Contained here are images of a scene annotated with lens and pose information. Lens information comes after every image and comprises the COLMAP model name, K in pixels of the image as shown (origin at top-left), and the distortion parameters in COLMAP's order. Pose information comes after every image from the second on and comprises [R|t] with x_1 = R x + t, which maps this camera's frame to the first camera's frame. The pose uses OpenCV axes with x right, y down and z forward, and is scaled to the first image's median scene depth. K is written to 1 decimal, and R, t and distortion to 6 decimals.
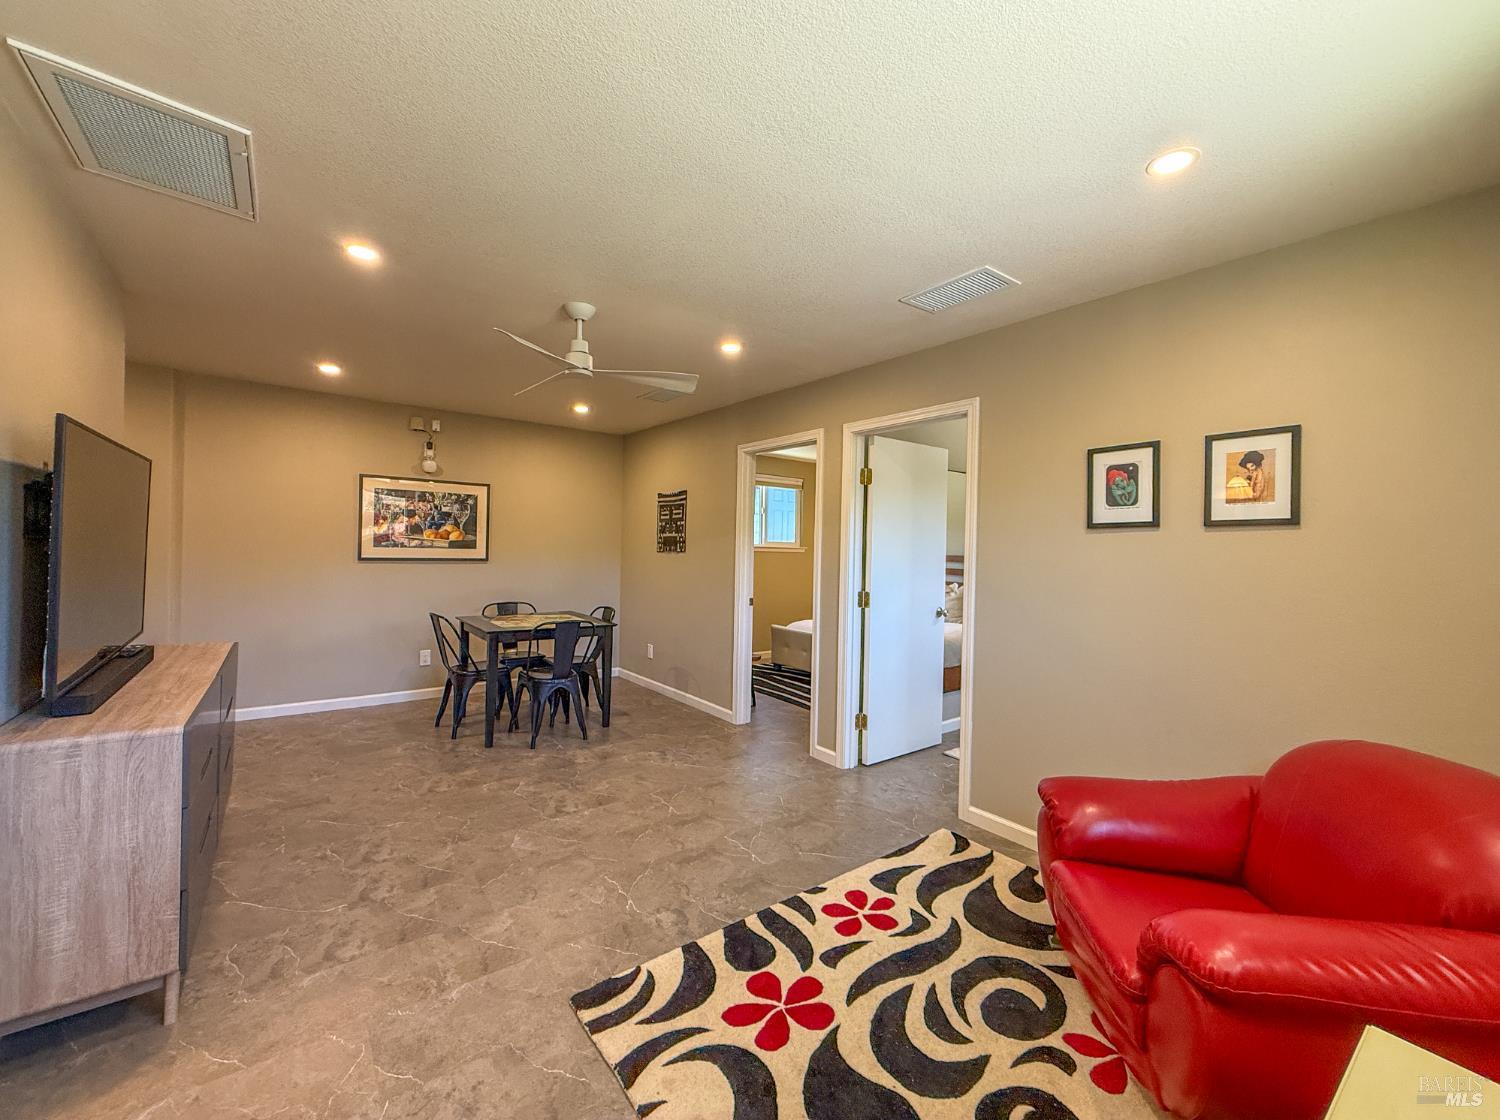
lens RADIAL K [[593.3, 0, 744.9], [0, 593.3, 555.3], [0, 0, 1]] dist [-0.000221, -0.000173]
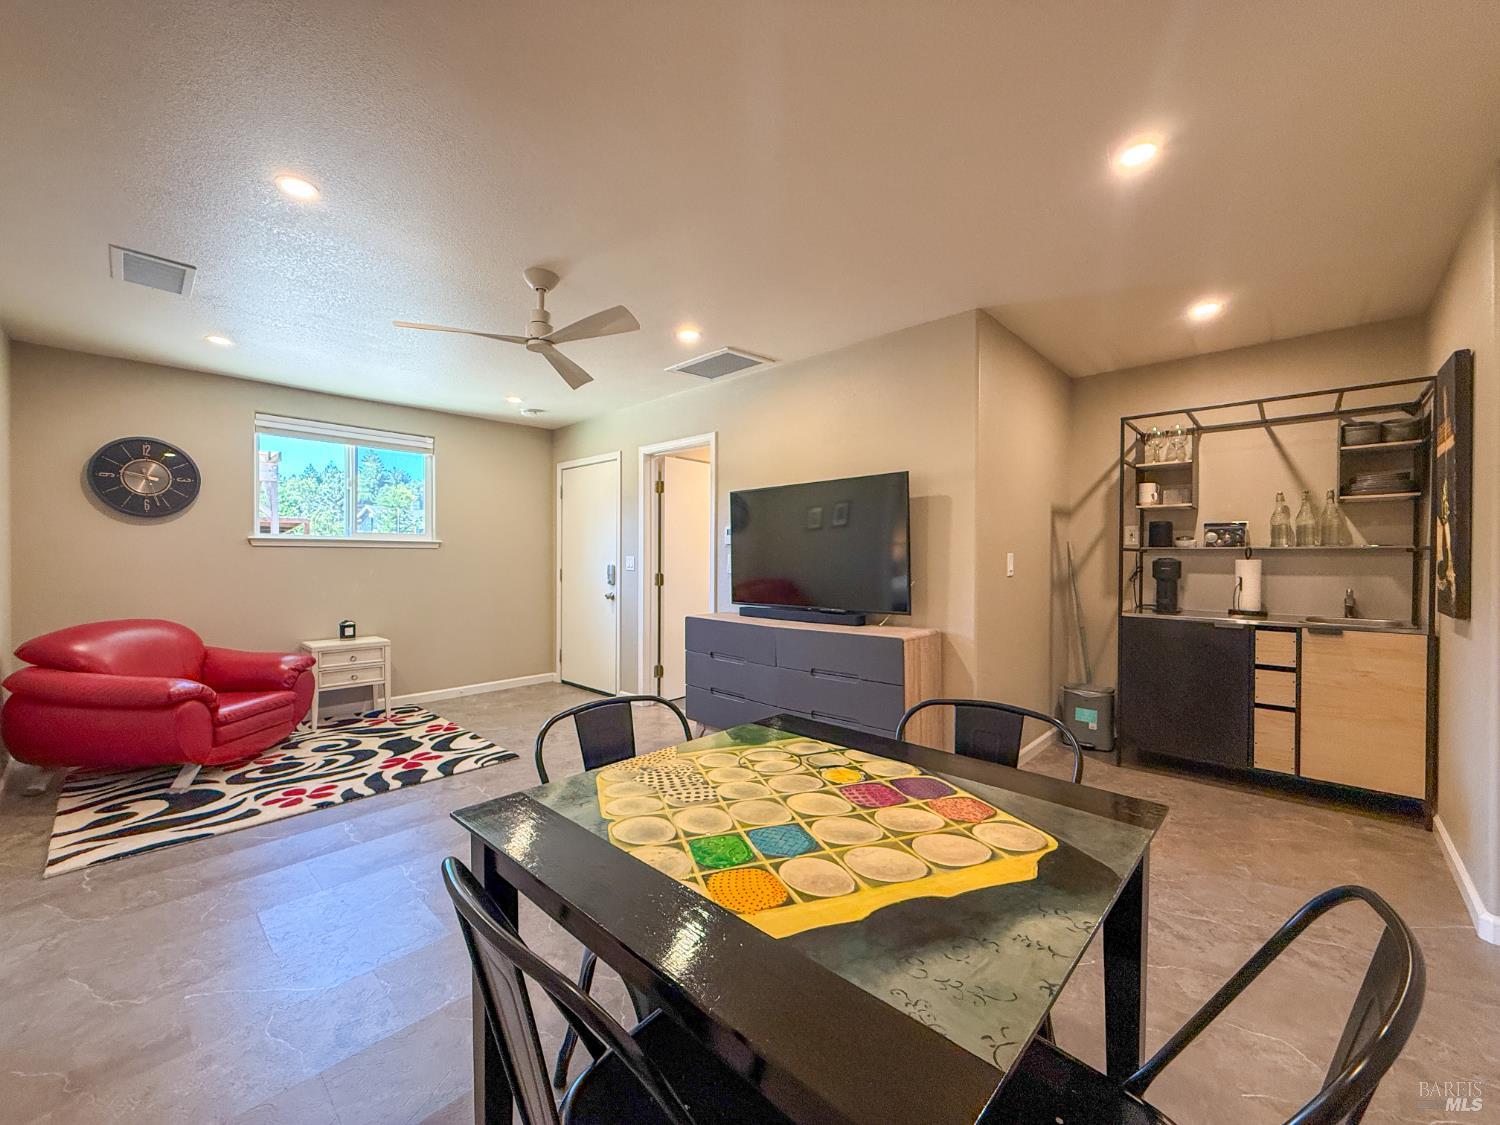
lens RADIAL K [[593.3, 0, 744.9], [0, 593.3, 557.8], [0, 0, 1]] dist [-0.000221, -0.000173]
pose [[-0.987608, -0.028720, -0.154292, -0.507966], [-0.030306, 0.999509, 0.007935, 0.013370], [0.153988, 0.012512, -0.987993, 2.187825]]
